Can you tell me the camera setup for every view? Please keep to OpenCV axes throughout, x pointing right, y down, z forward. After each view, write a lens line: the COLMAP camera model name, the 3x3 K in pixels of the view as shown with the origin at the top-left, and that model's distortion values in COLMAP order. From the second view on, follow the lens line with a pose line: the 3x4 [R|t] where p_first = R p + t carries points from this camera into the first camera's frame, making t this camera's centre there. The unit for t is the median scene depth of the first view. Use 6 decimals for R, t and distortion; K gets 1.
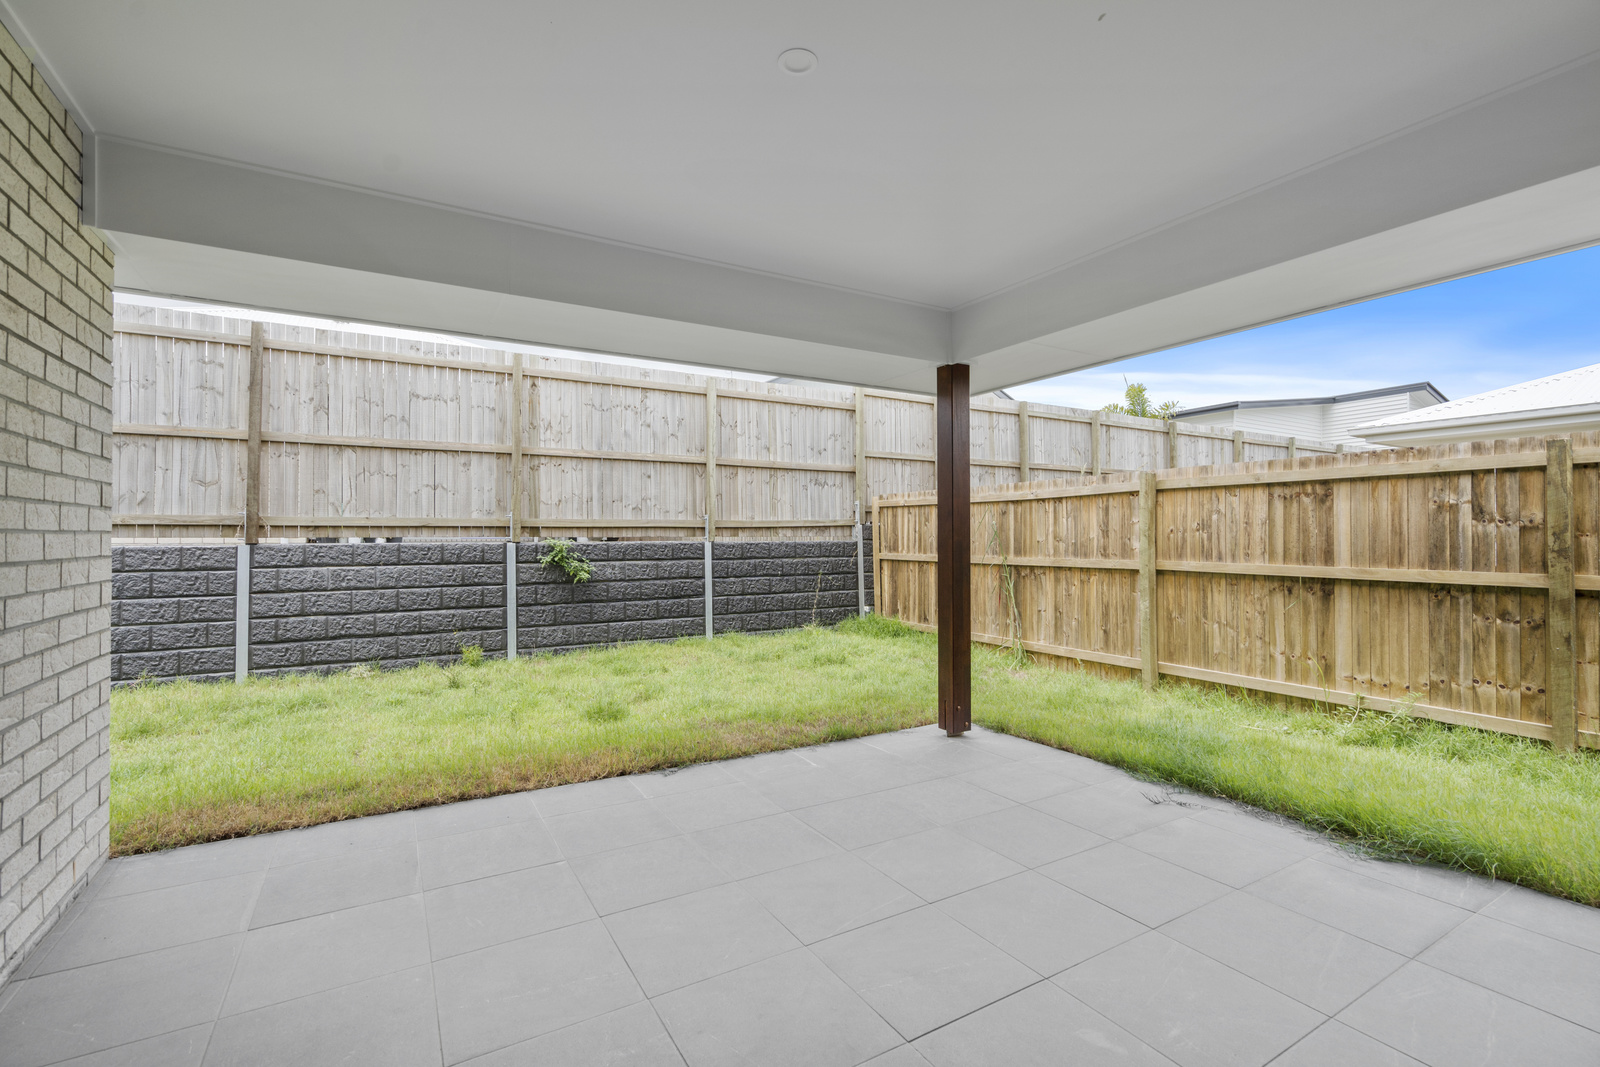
lens RADIAL K [[719.9, 0, 800.3], [0, 719.9, 536.6], [0, 0, 1]] dist [0.002715, 0.000027]
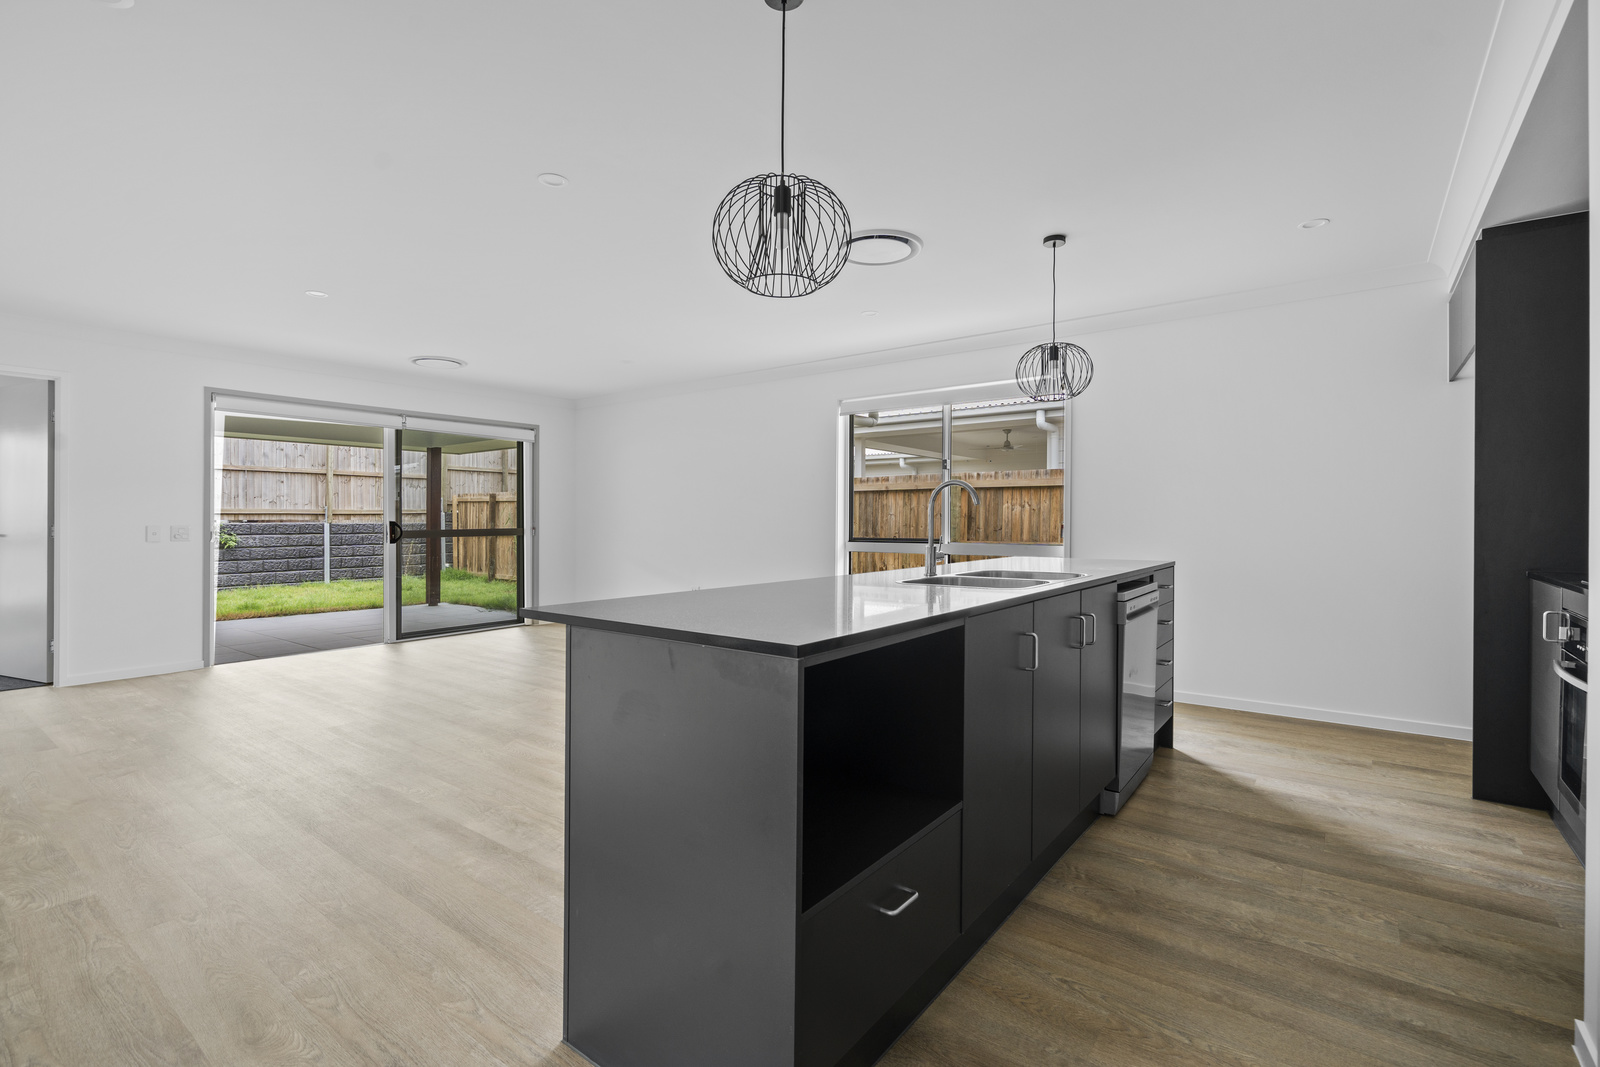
lens RADIAL K [[719.9, 0, 804.7], [0, 719.9, 519.6], [0, 0, 1]] dist [0.002715, 0.000027]
pose [[0.921356, 0.003517, 0.388703, 0.222841], [-0.003653, 0.999993, -0.000388, -0.003745], [-0.388702, -0.001063, 0.921363, -0.870917]]
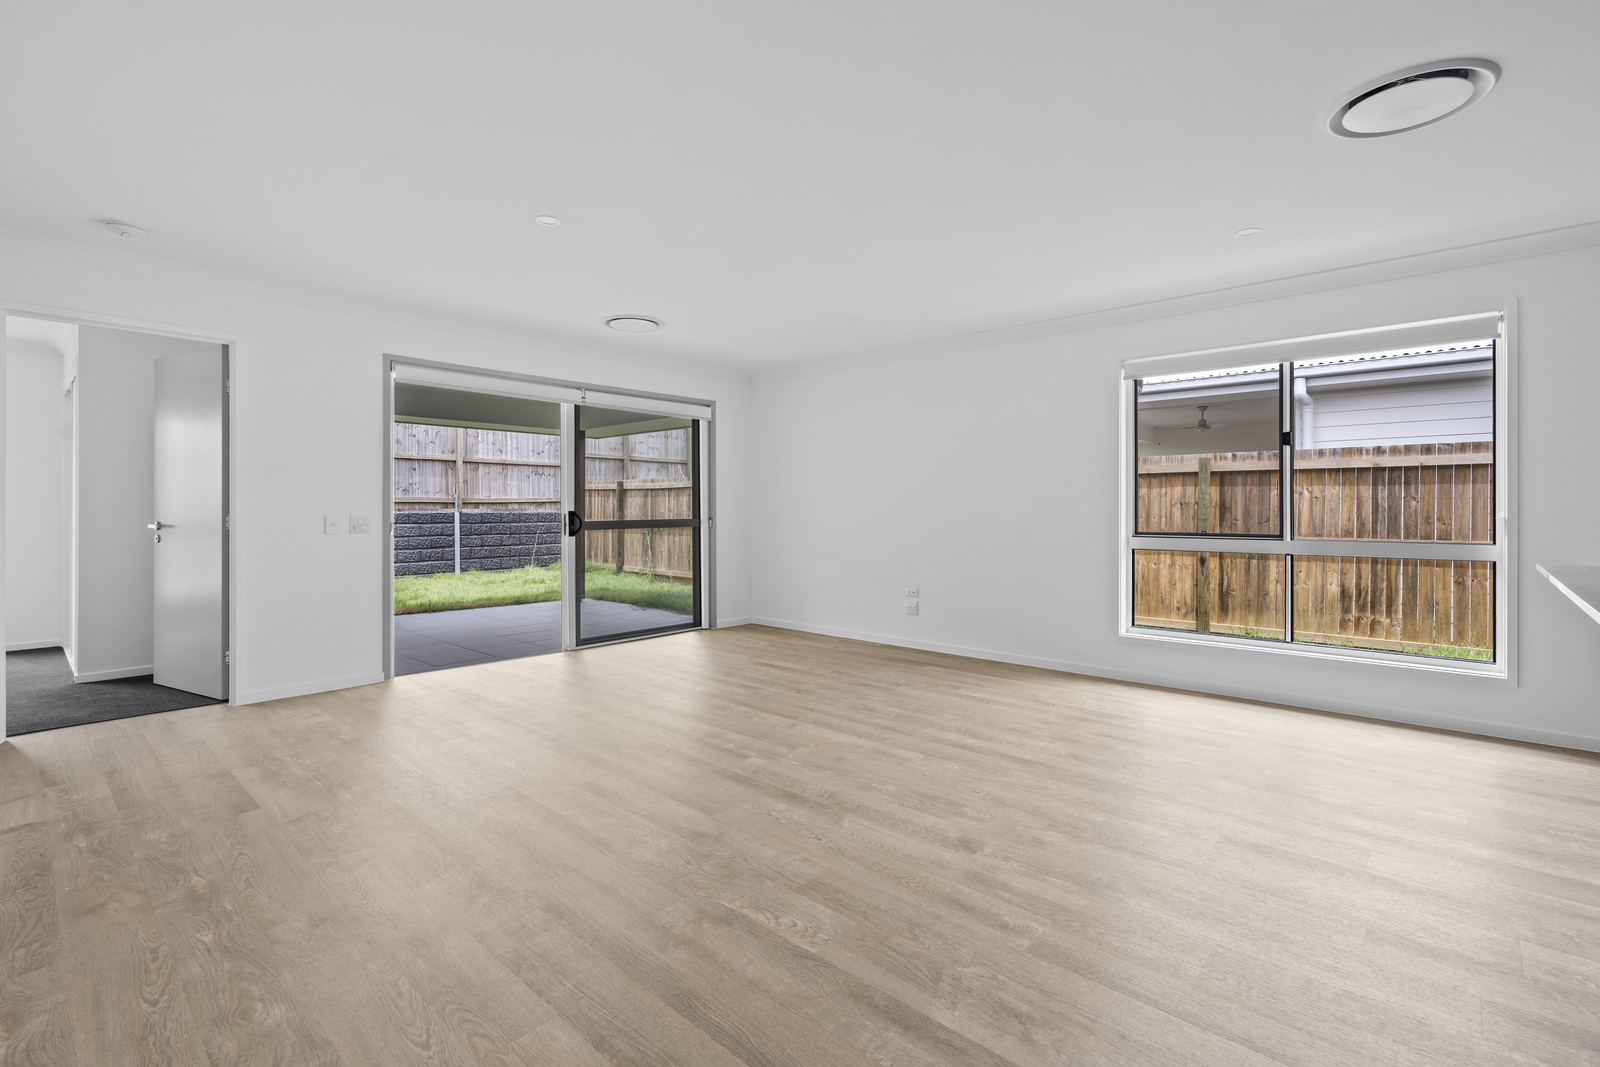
lens RADIAL K [[719.9, 0, 807.5], [0, 719.9, 511.4], [0, 0, 1]] dist [0.002715, 0.000027]
pose [[0.952264, 0.004237, 0.305247, 0.113049], [-0.005469, 0.999980, 0.003179, -0.003033], [-0.305227, -0.004697, 0.952268, -0.682318]]
